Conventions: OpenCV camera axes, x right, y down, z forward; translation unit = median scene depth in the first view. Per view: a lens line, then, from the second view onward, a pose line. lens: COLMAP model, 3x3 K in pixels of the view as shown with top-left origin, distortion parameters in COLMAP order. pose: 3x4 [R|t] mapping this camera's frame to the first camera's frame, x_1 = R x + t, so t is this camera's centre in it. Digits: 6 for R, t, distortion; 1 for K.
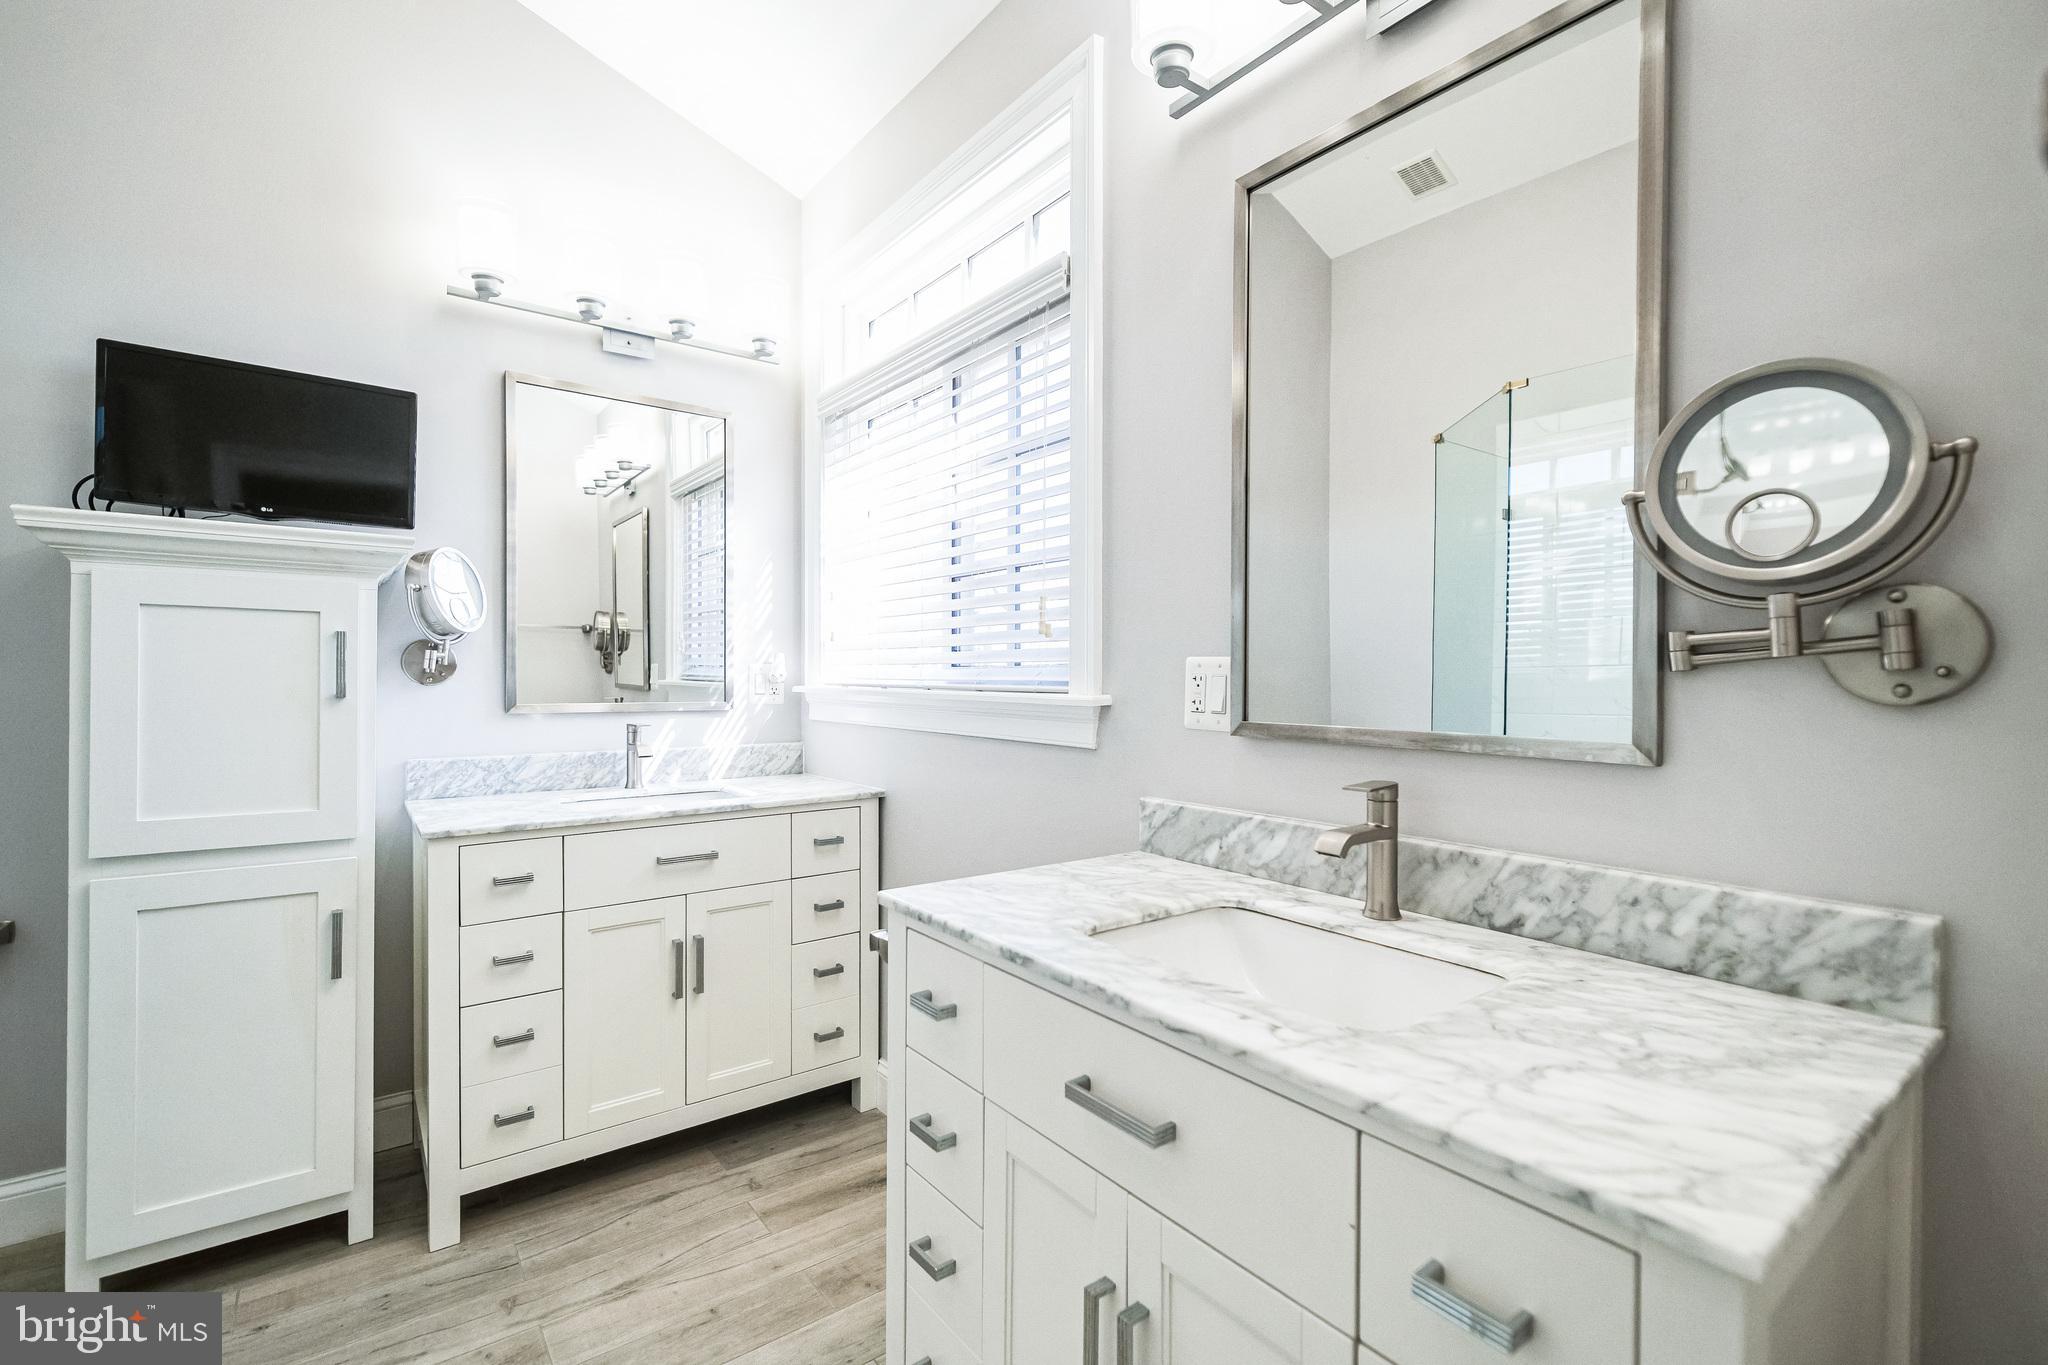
lens RADIAL K [[906.0, 0, 1032.7], [0, 906.0, 683.6], [0, 0, 1]] dist [0.002068, -0.001145]
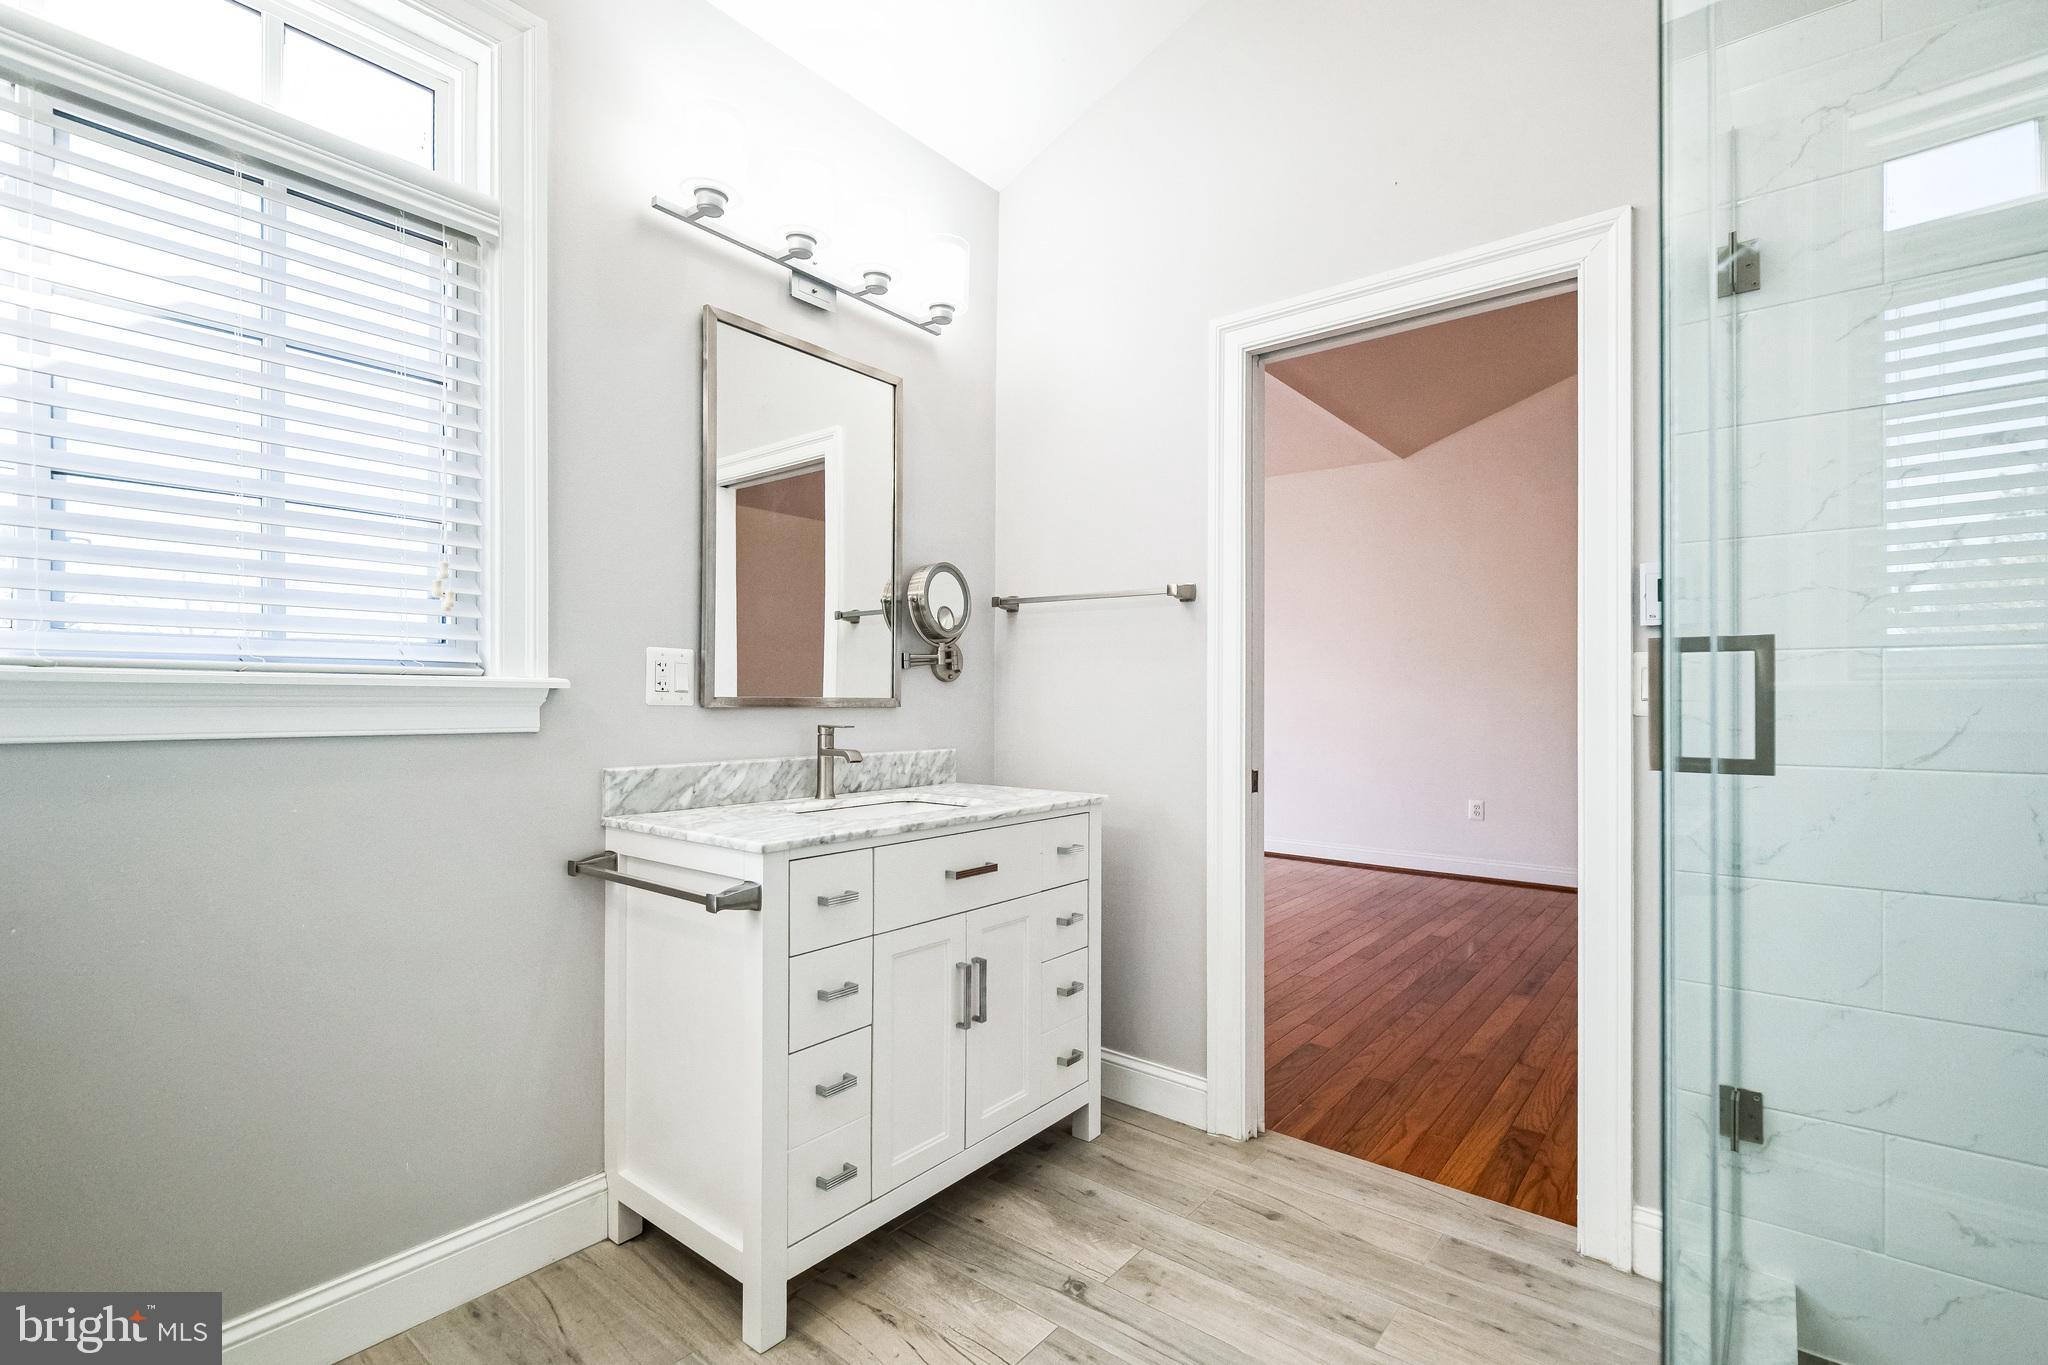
lens RADIAL K [[912.3, 0, 1025.3], [0, 912.3, 700.0], [0, 0, 1]] dist [0.003629, -0.000126]
pose [[-0.227379, -0.009158, 0.973763, -0.967799], [0.001579, 0.999951, 0.009772, 0.026240], [-0.973805, 0.003759, -0.227354, 0.663152]]
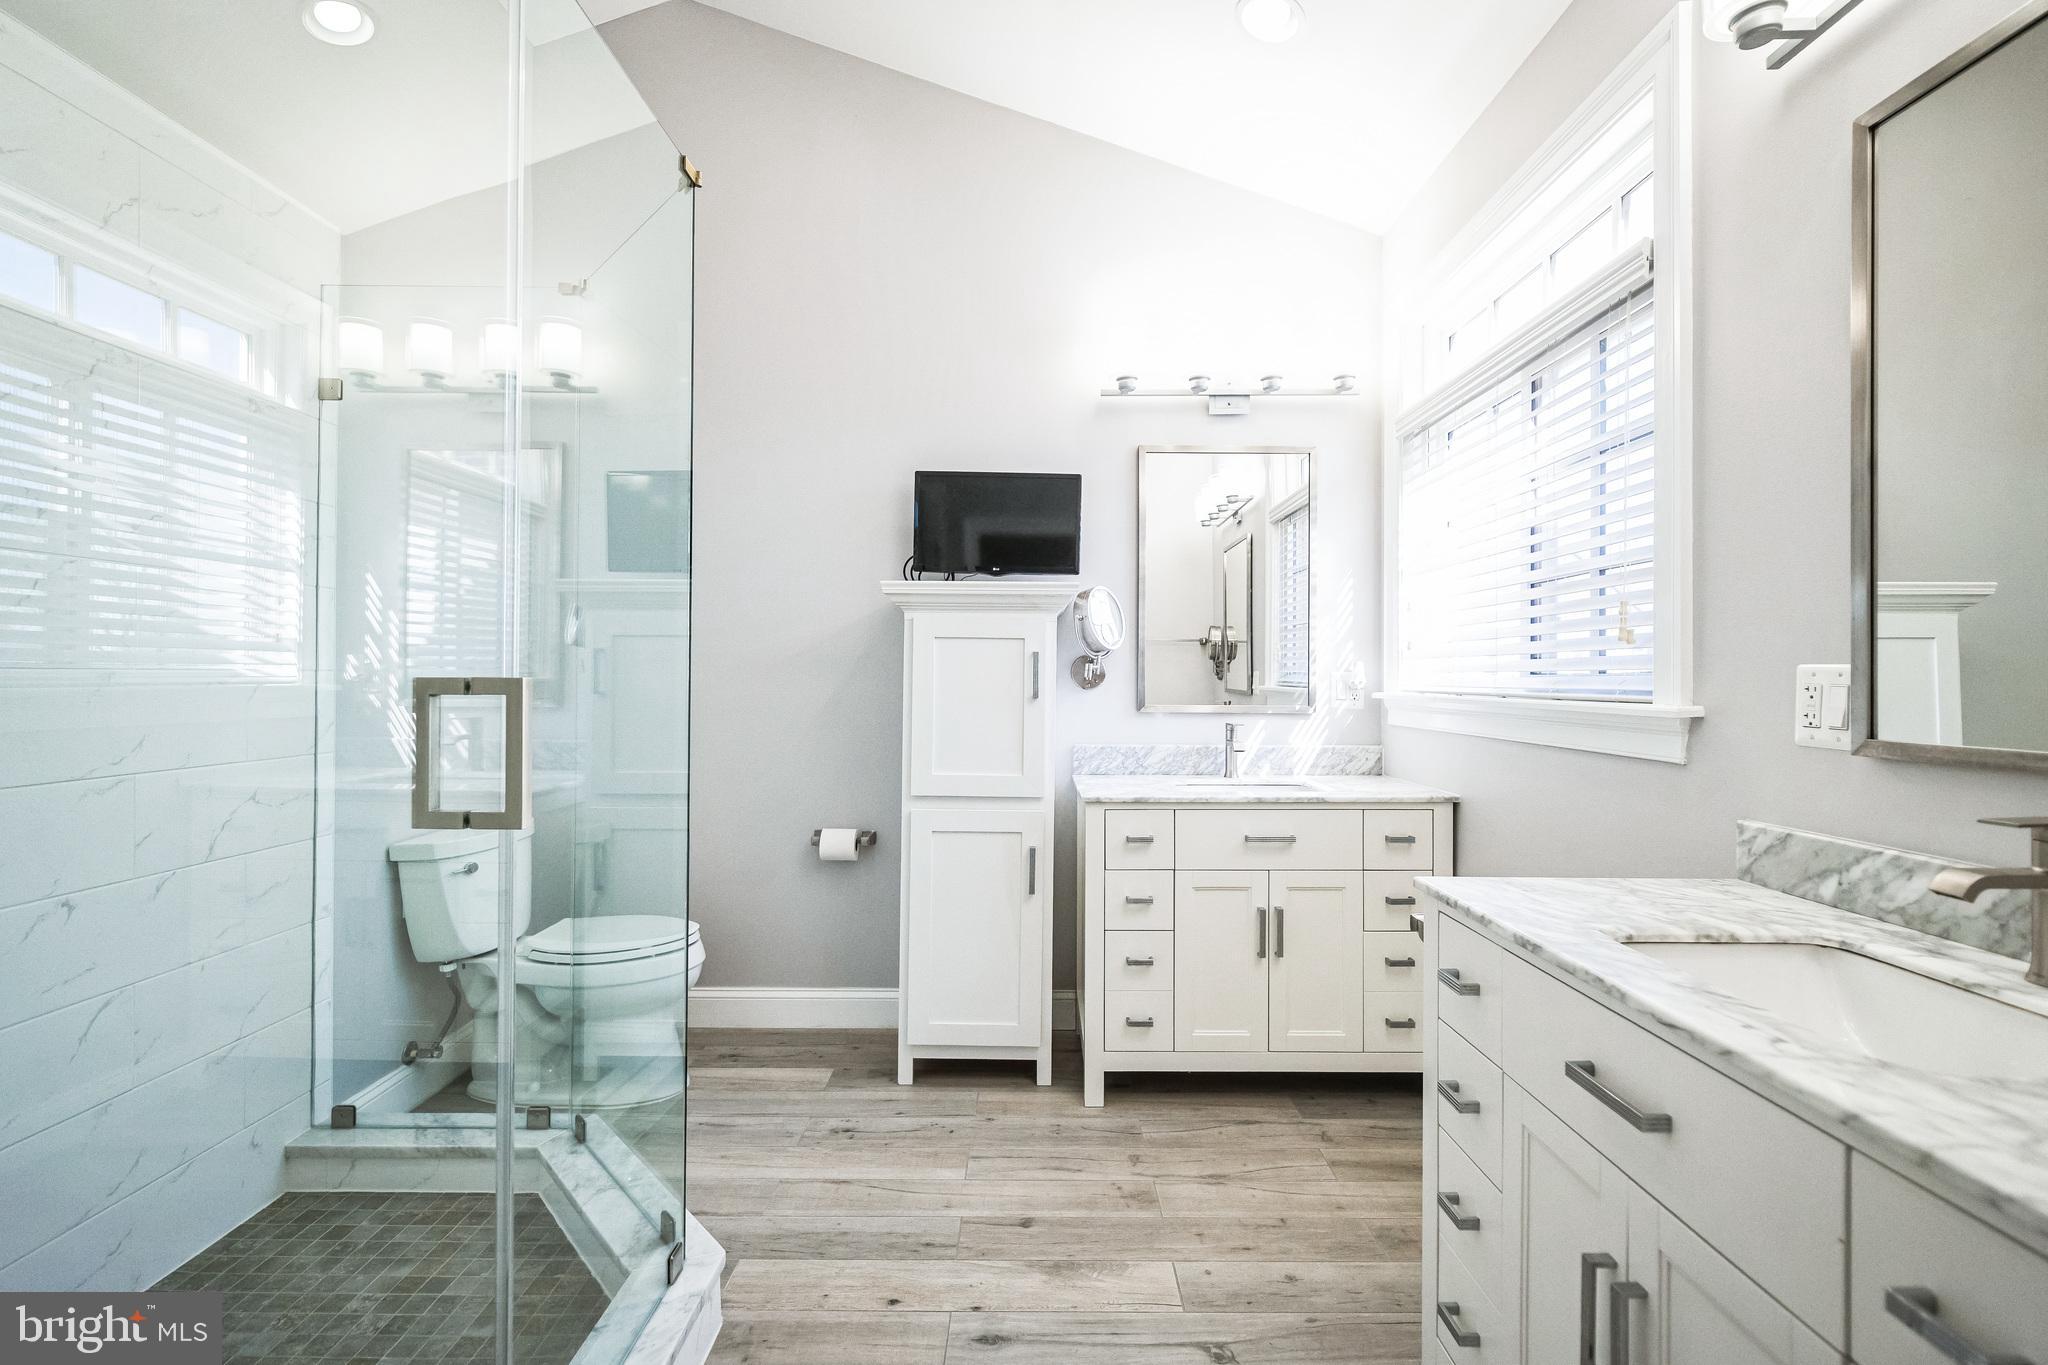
lens RADIAL K [[906.0, 0, 1032.7], [0, 906.0, 683.6], [0, 0, 1]] dist [0.002068, -0.001145]
pose [[0.794176, 0.003139, -0.607680, 0.096320], [-0.006409, 0.999974, -0.003211, -0.002633], [0.607654, 0.006445, 0.794175, -0.130723]]
